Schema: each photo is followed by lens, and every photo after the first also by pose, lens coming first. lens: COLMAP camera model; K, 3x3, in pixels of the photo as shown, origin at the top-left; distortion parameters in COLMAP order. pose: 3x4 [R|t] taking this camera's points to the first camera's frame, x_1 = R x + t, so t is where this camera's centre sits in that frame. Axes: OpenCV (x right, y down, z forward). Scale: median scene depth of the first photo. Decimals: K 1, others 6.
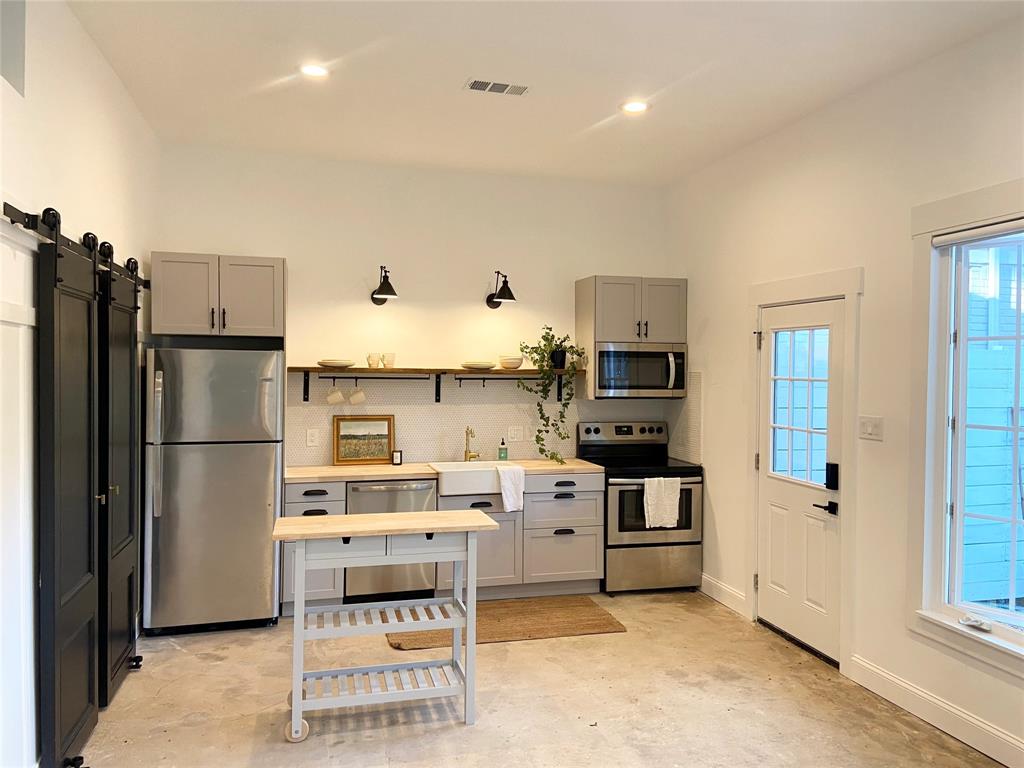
lens RADIAL K [[766.9, 0, 518.3], [0, 766.9, 380.8], [0, 0, 1]] dist [0.079267, -0.075132]
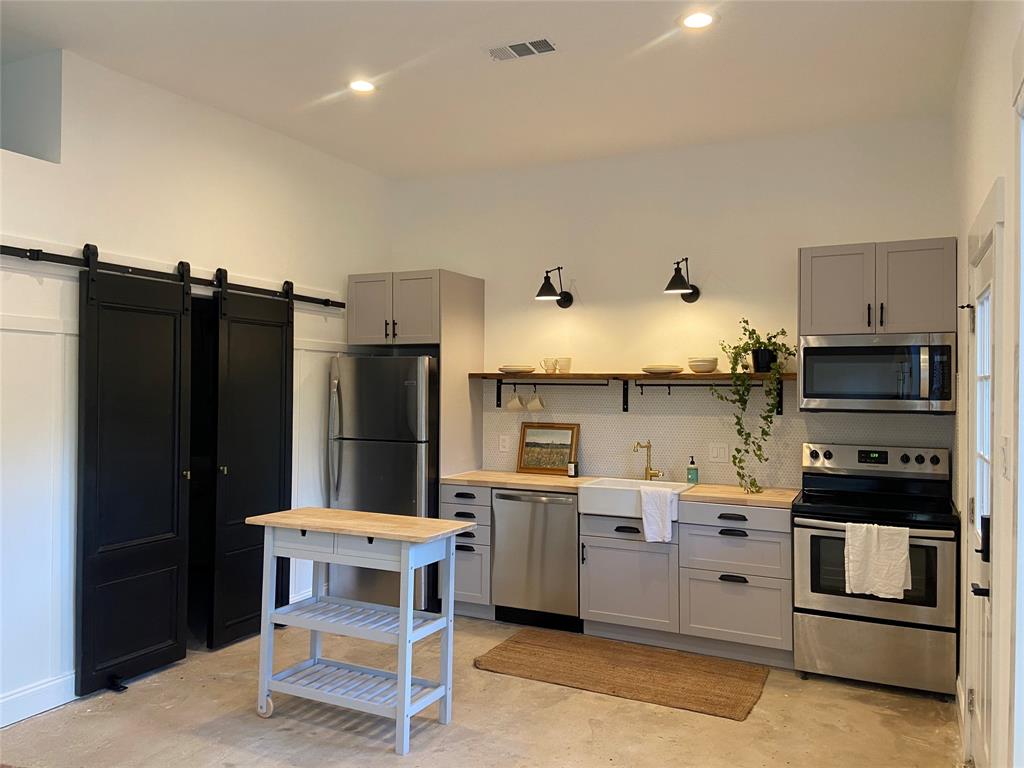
lens RADIAL K [[766.9, 0, 478.4], [0, 766.9, 378.0], [0, 0, 1]] dist [0.079267, -0.075132]
pose [[0.756299, -0.008804, -0.654167, 0.379916], [-0.011239, 0.999587, -0.026446, 0.015536], [0.654130, 0.027354, 0.755888, 0.224649]]
